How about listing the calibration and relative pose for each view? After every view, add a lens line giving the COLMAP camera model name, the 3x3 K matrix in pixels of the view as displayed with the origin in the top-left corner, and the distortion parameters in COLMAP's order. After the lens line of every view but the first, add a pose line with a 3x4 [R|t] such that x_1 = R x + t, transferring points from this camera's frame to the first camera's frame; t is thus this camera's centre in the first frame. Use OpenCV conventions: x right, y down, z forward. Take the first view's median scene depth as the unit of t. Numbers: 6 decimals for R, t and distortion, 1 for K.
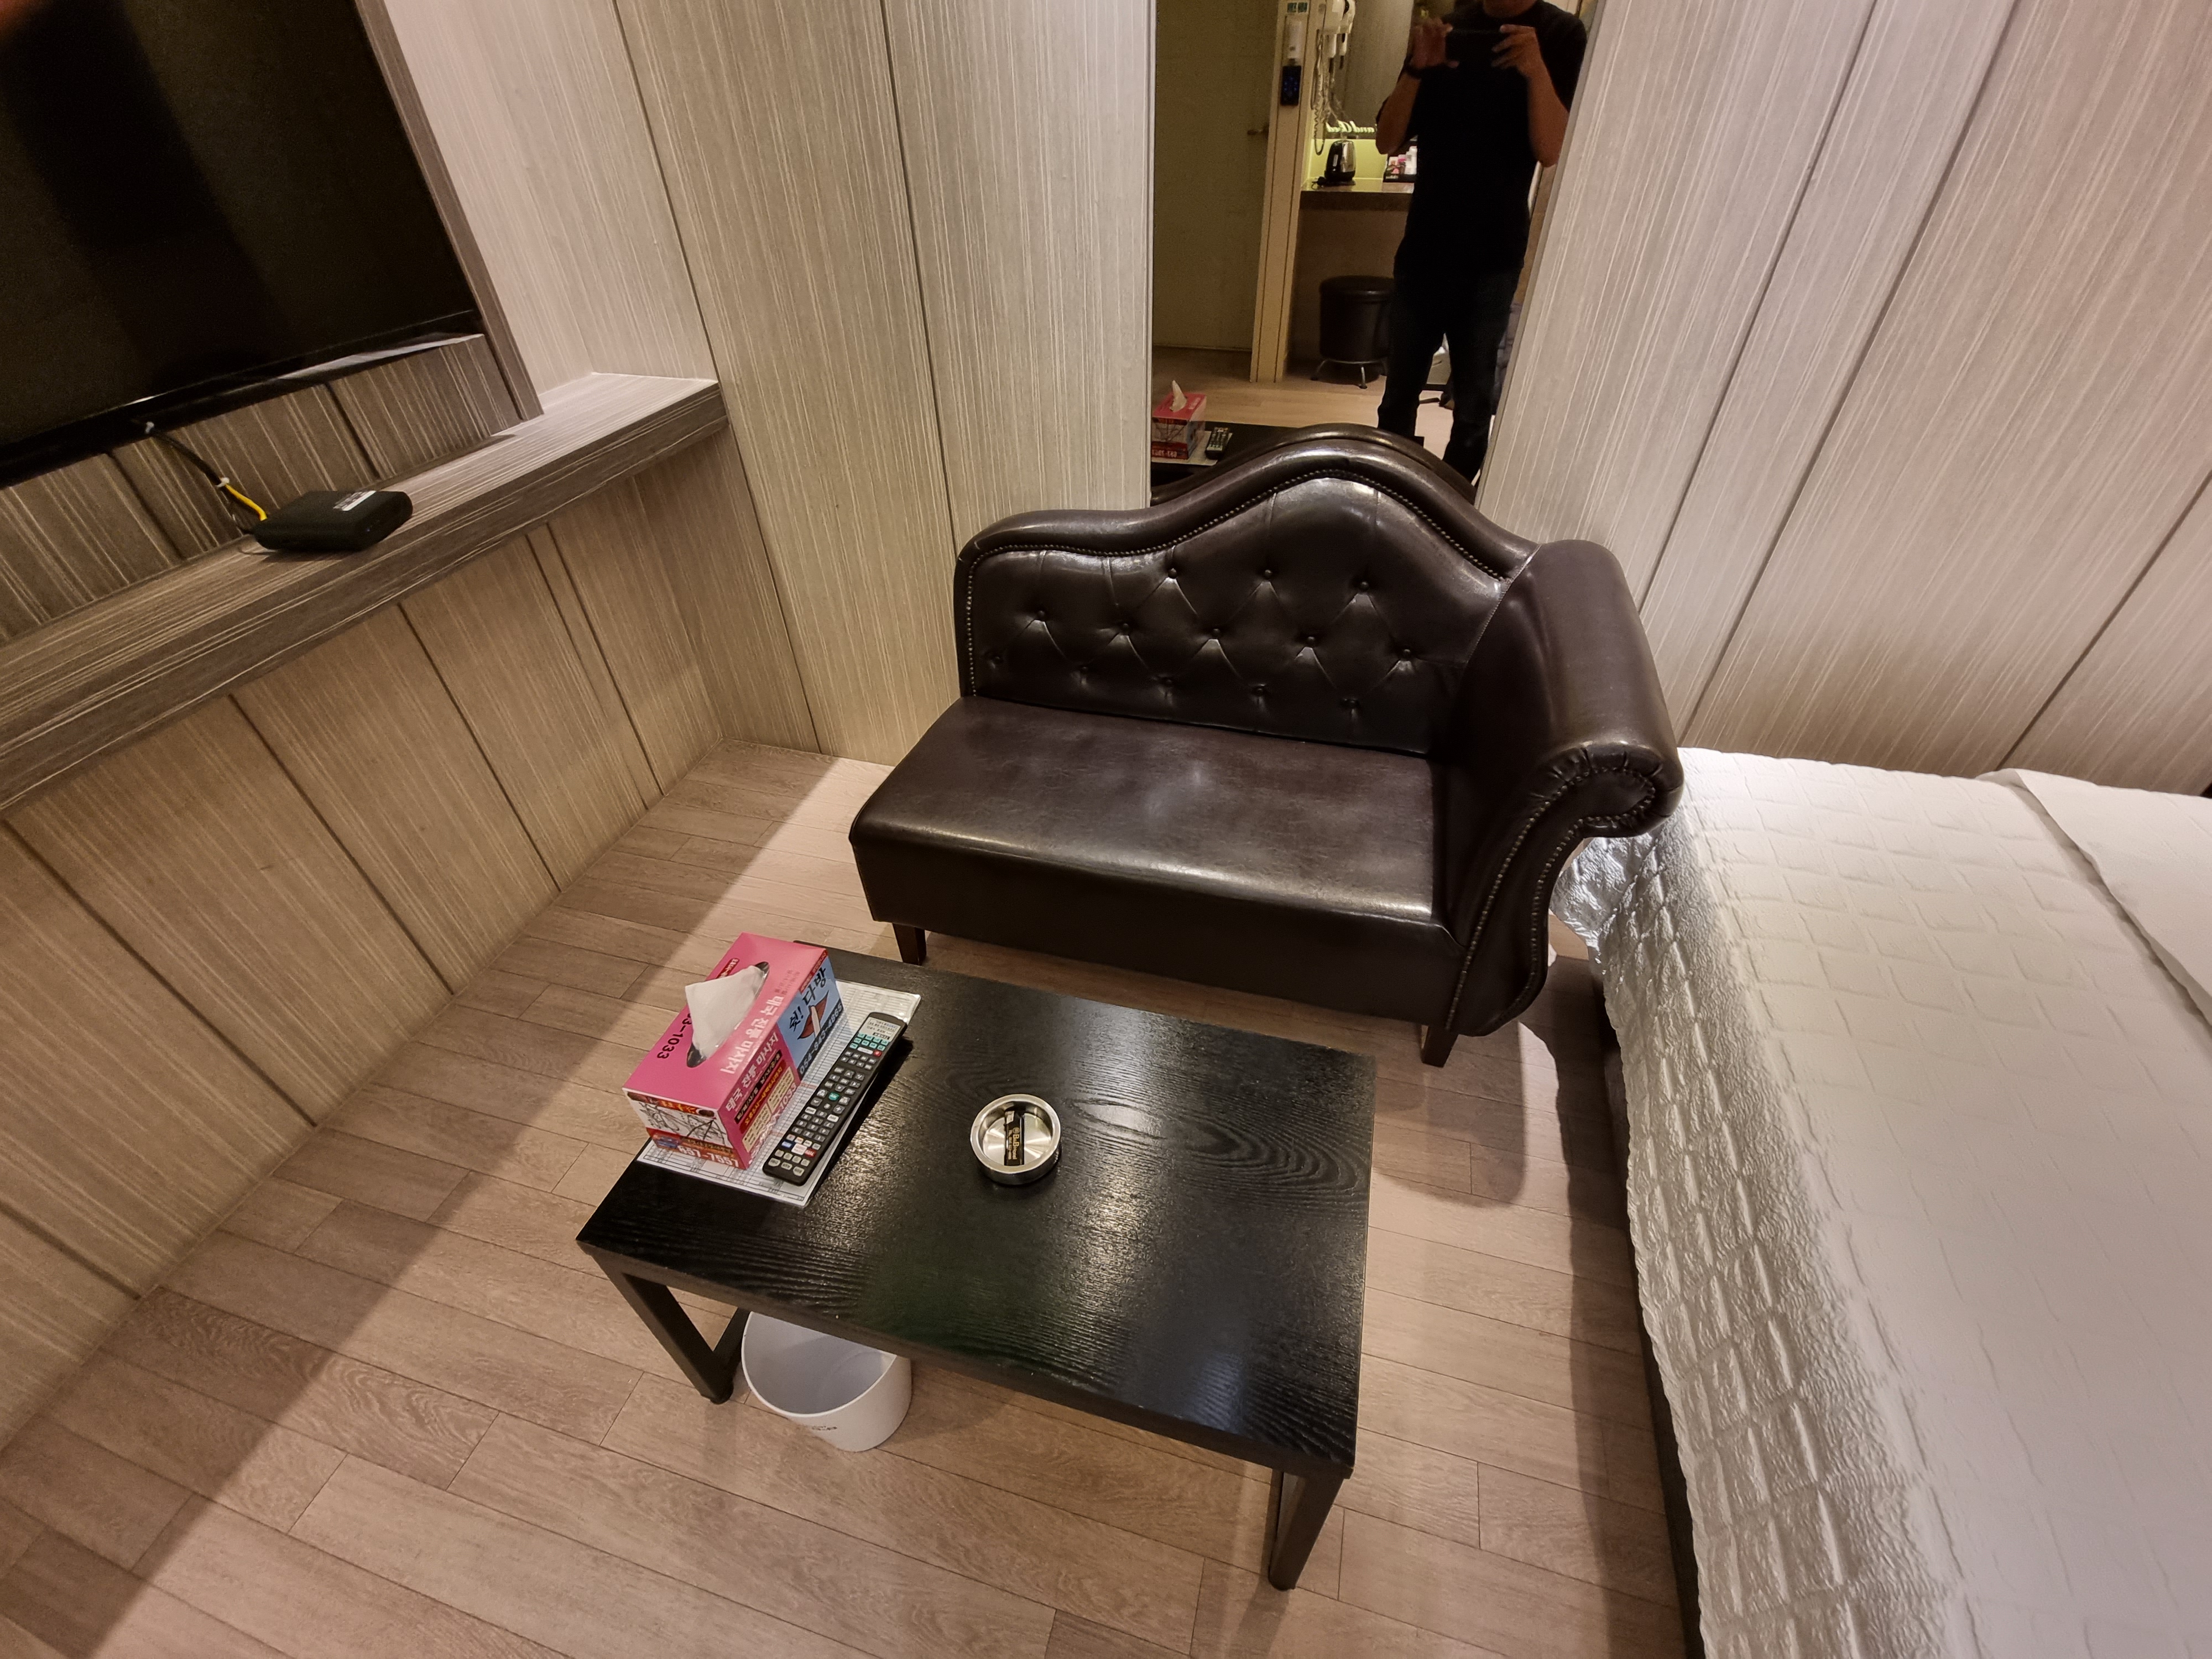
lens RADIAL K [[914.6, 0, 1108.4], [0, 914.6, 841.2], [0, 0, 1]] dist [-0.003657, -0.001223]
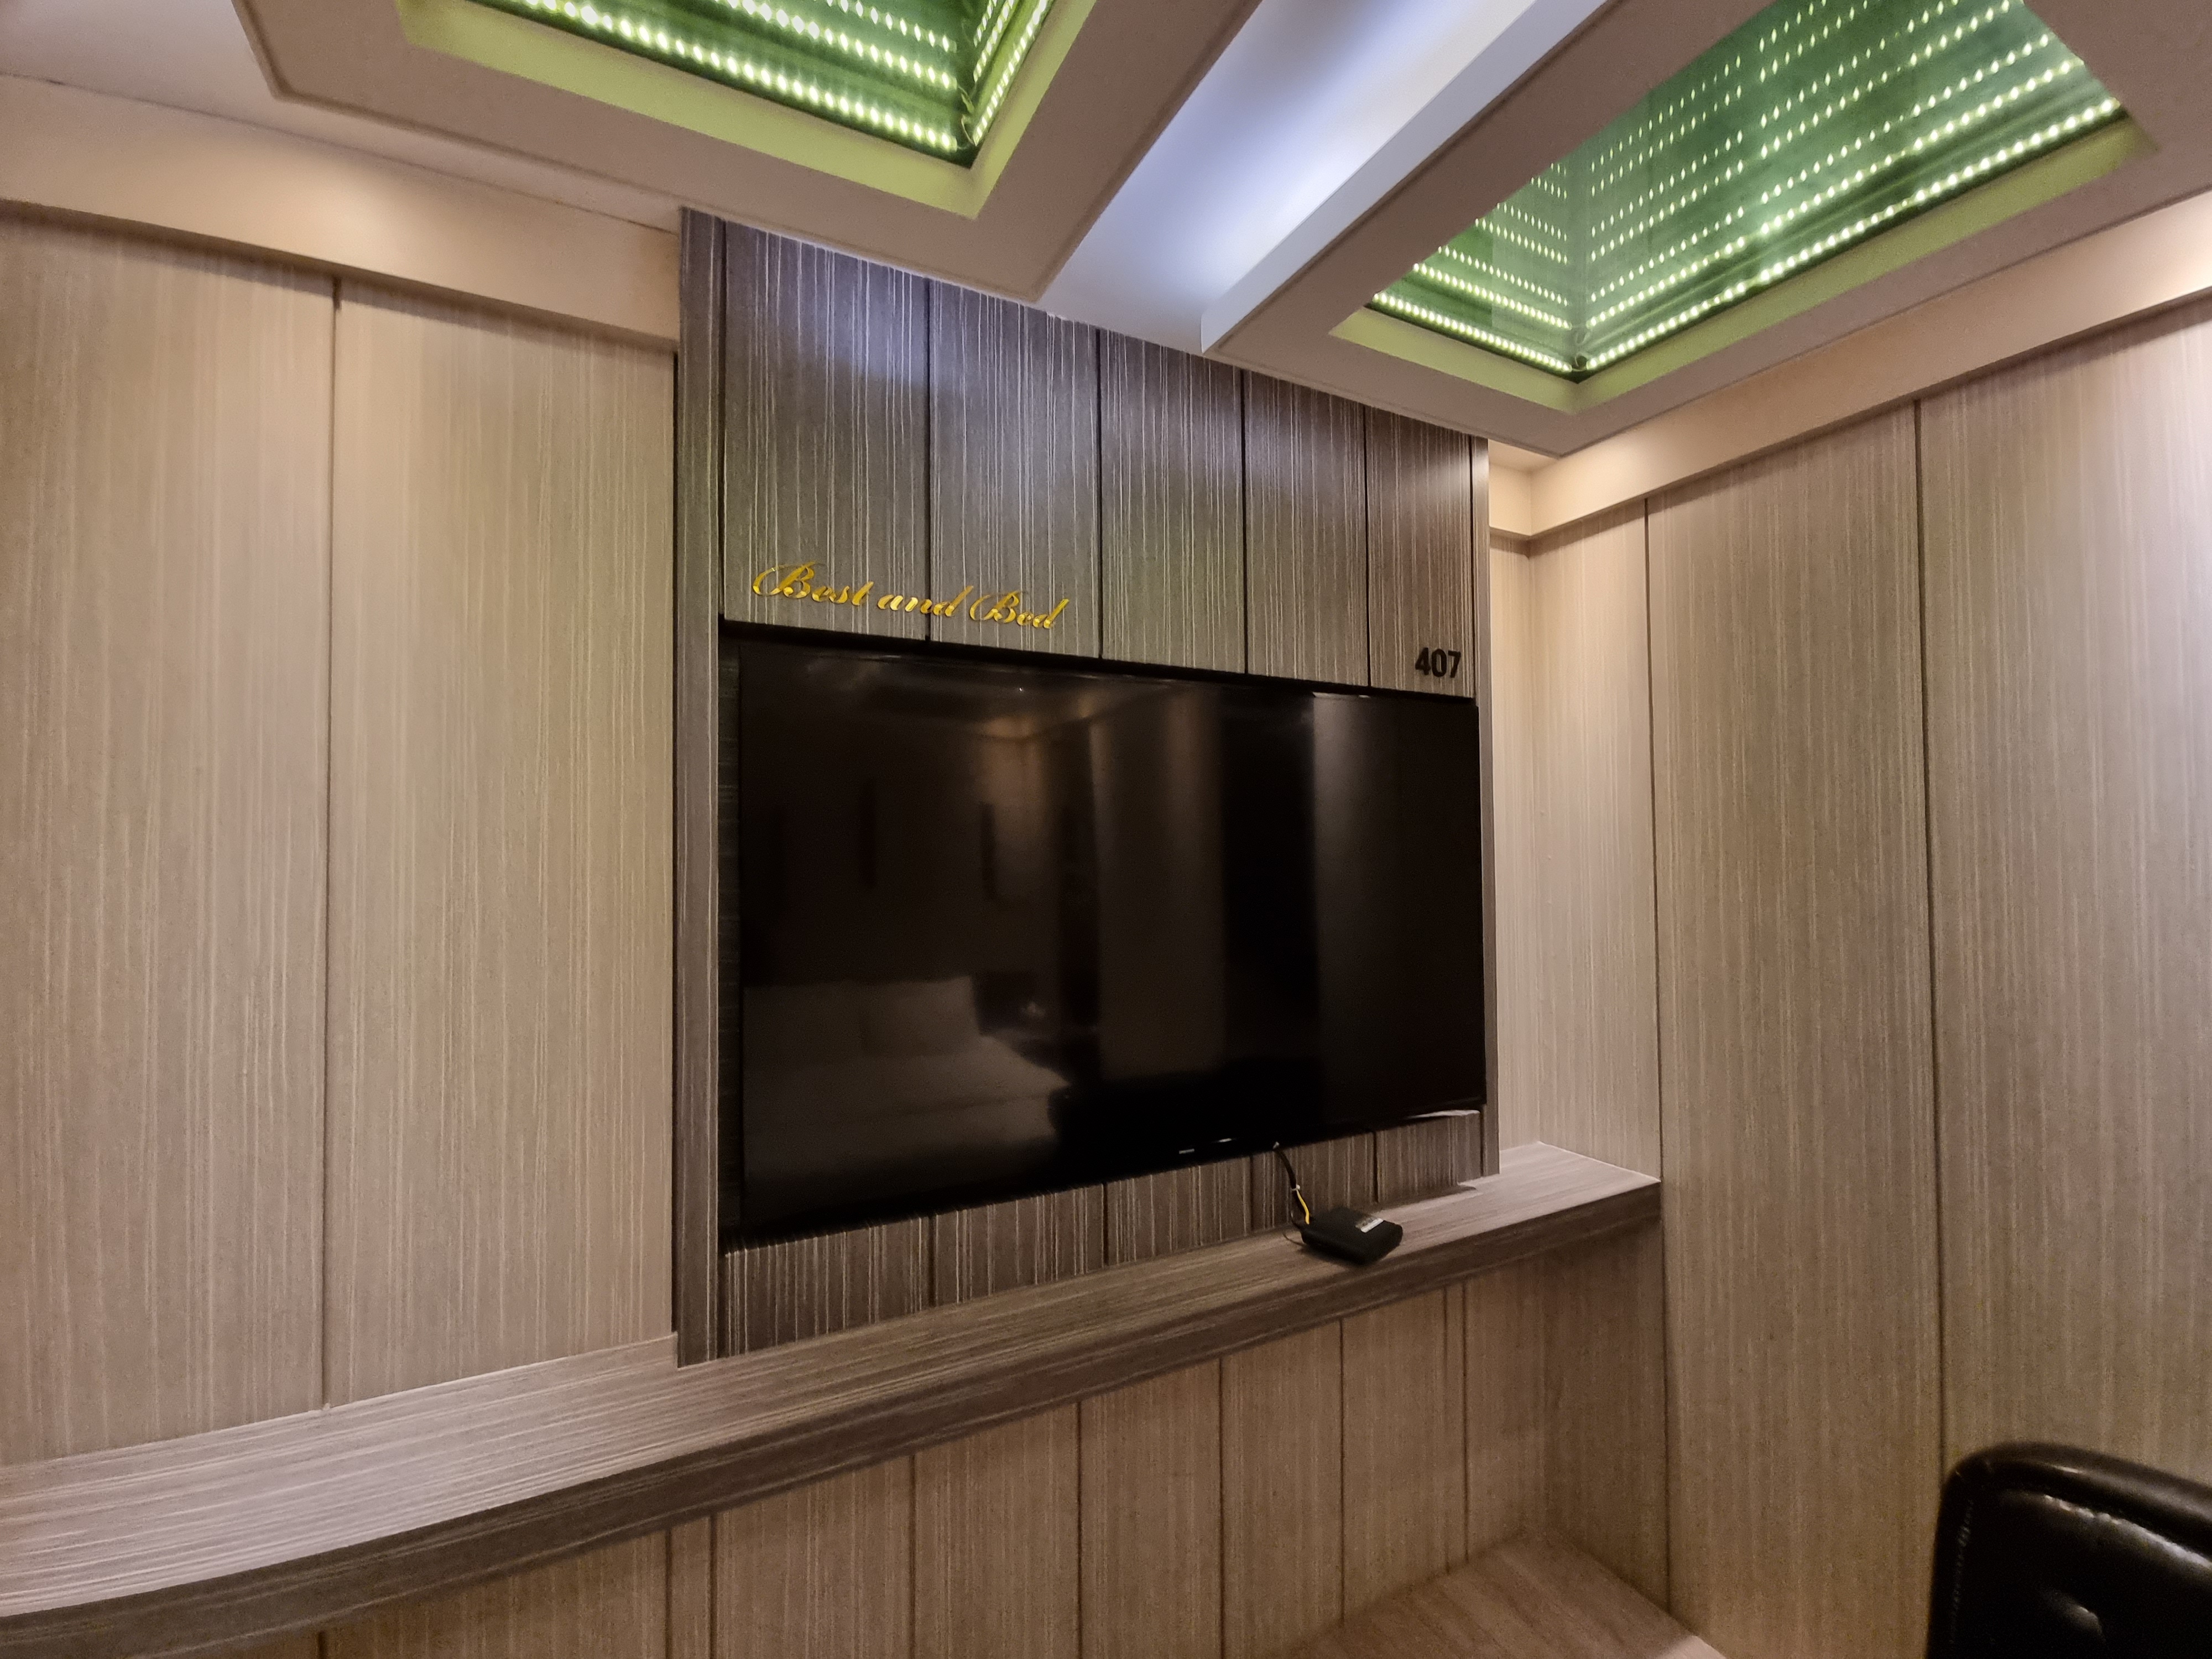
lens RADIAL K [[910.9, 0, 1108.3], [0, 910.9, 837.6], [0, 0, 1]] dist [-0.000729, -0.000918]
pose [[0.677803, -0.000979, -0.735242, -0.099187], [-0.483977, 0.752200, -0.447170, -0.021833], [0.553487, 0.658934, 0.509370, -0.192729]]
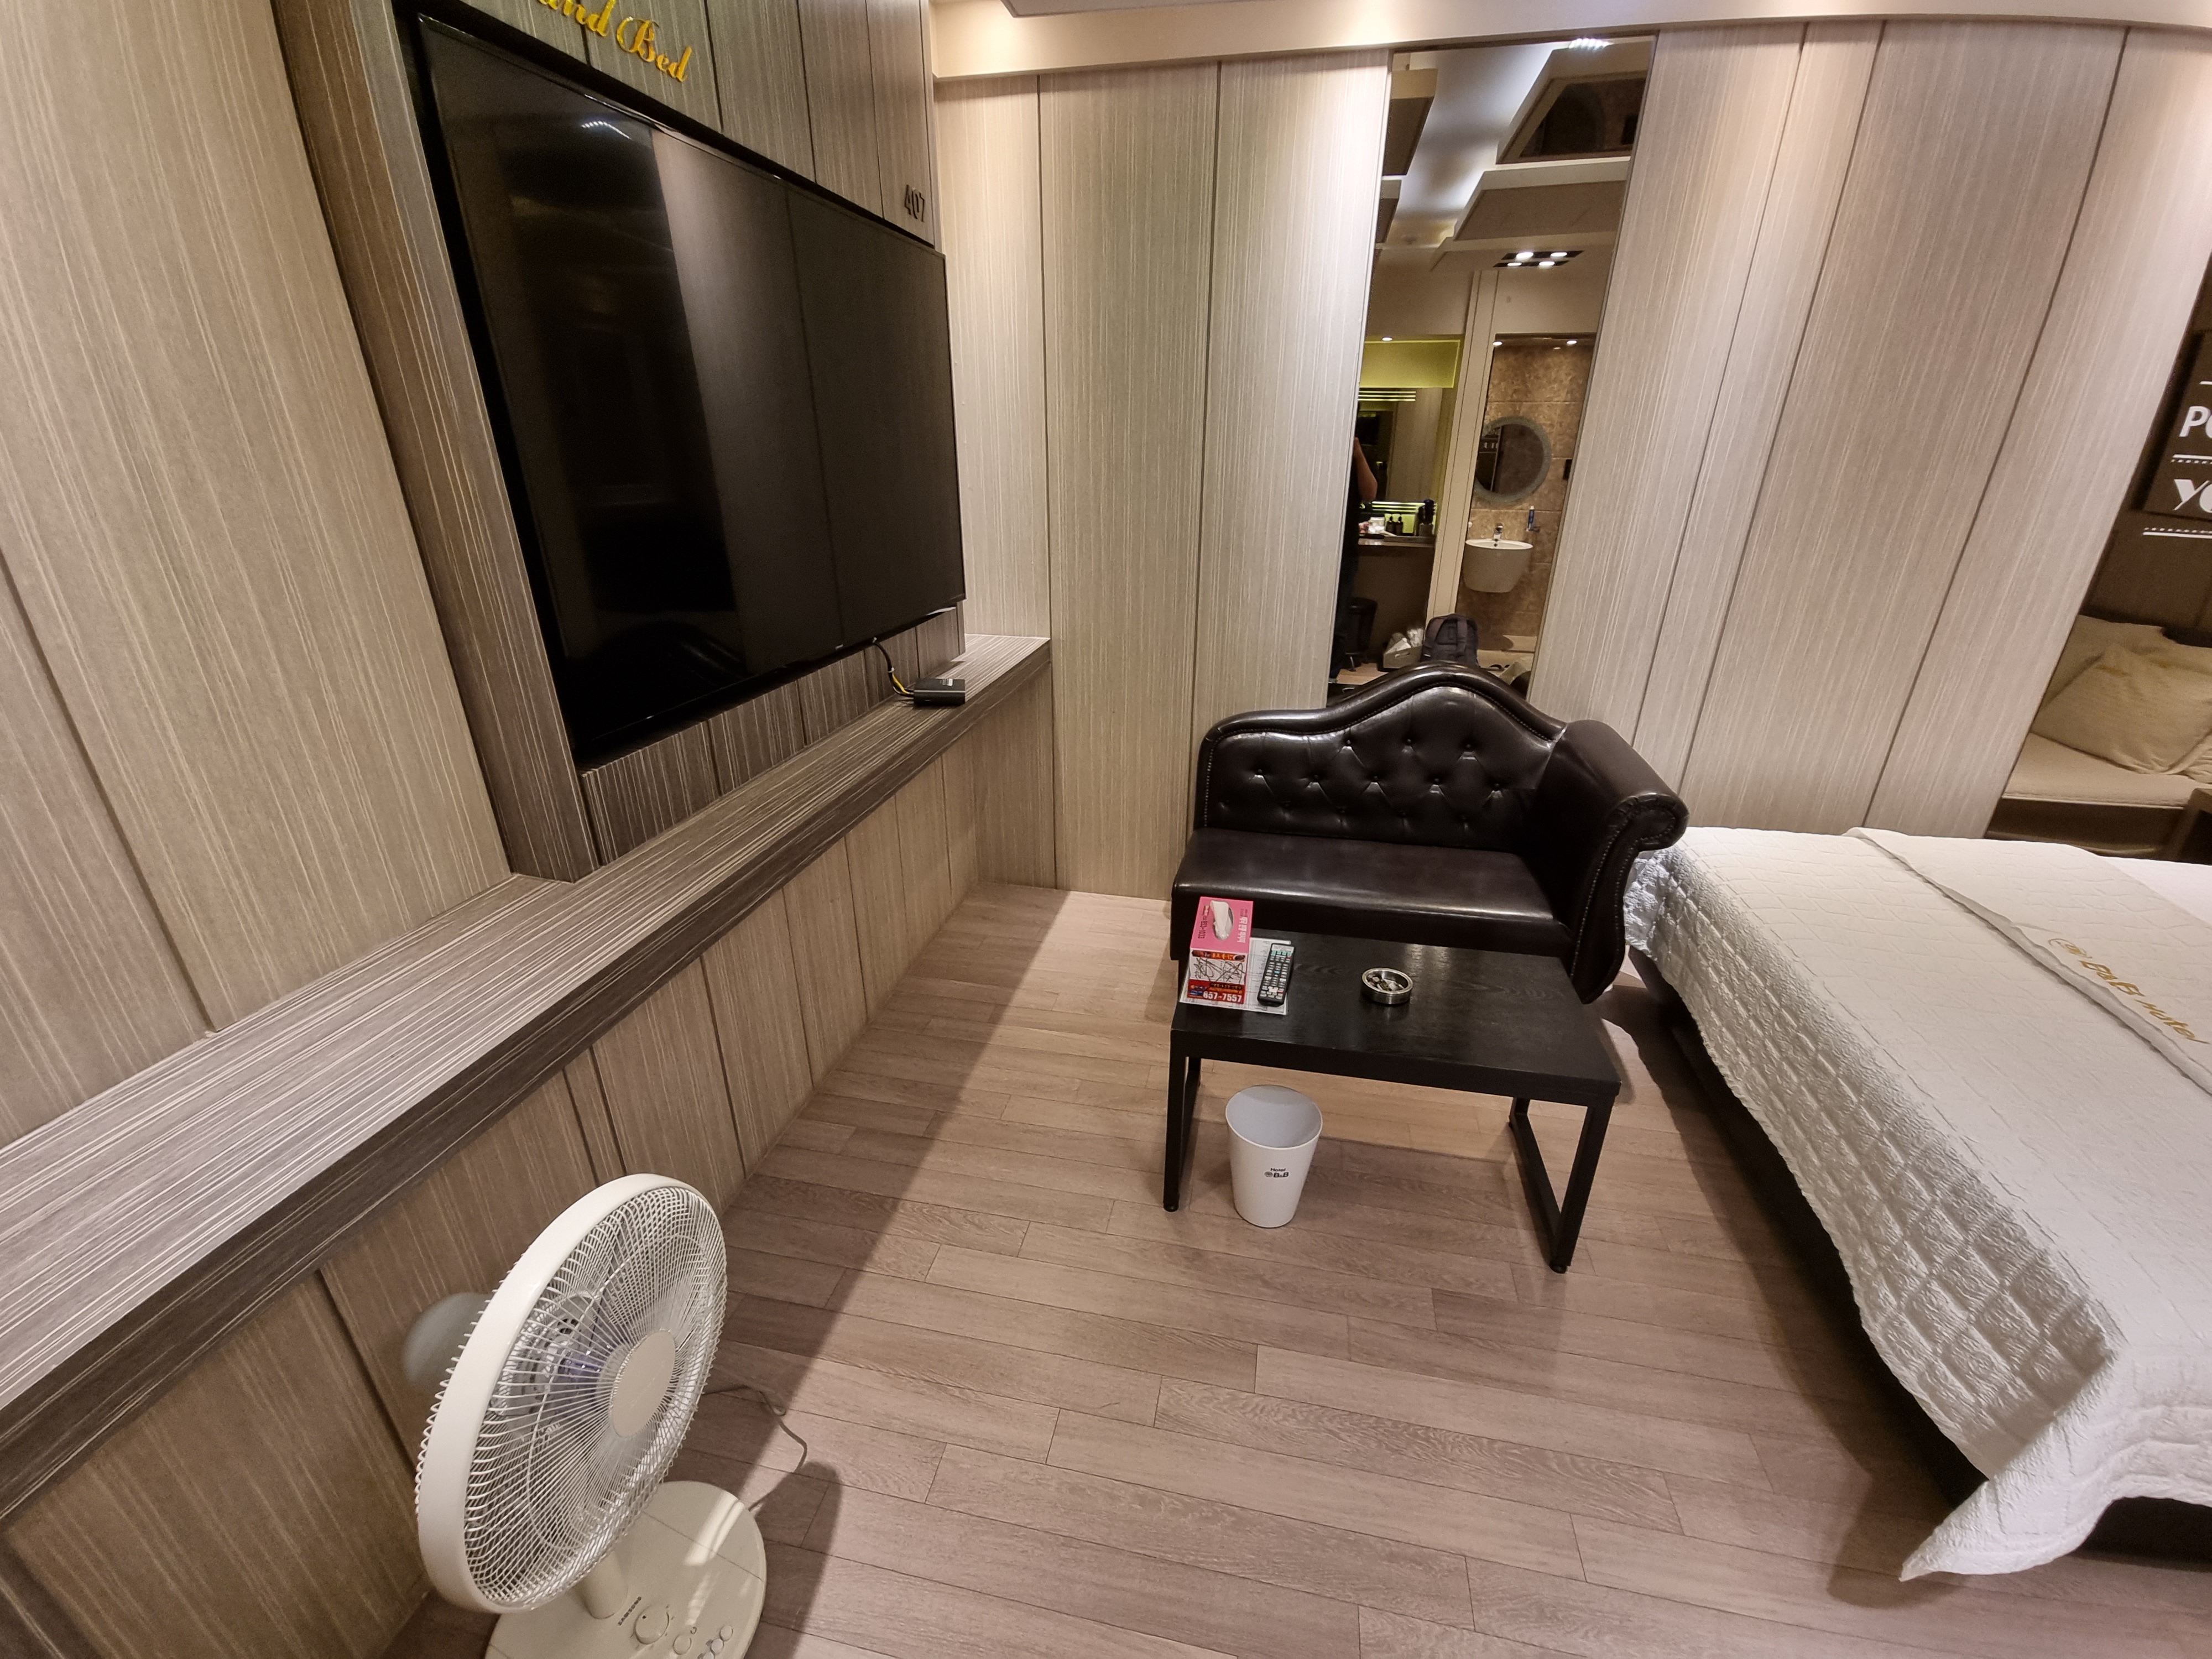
lens RADIAL K [[910.9, 0, 1108.3], [0, 910.9, 837.6], [0, 0, 1]] dist [-0.000729, -0.000918]
pose [[0.997827, -0.002959, 0.065823, -0.517871], [0.022445, 0.954508, -0.297338, 0.381200], [-0.061949, 0.298169, 0.952501, -0.531676]]
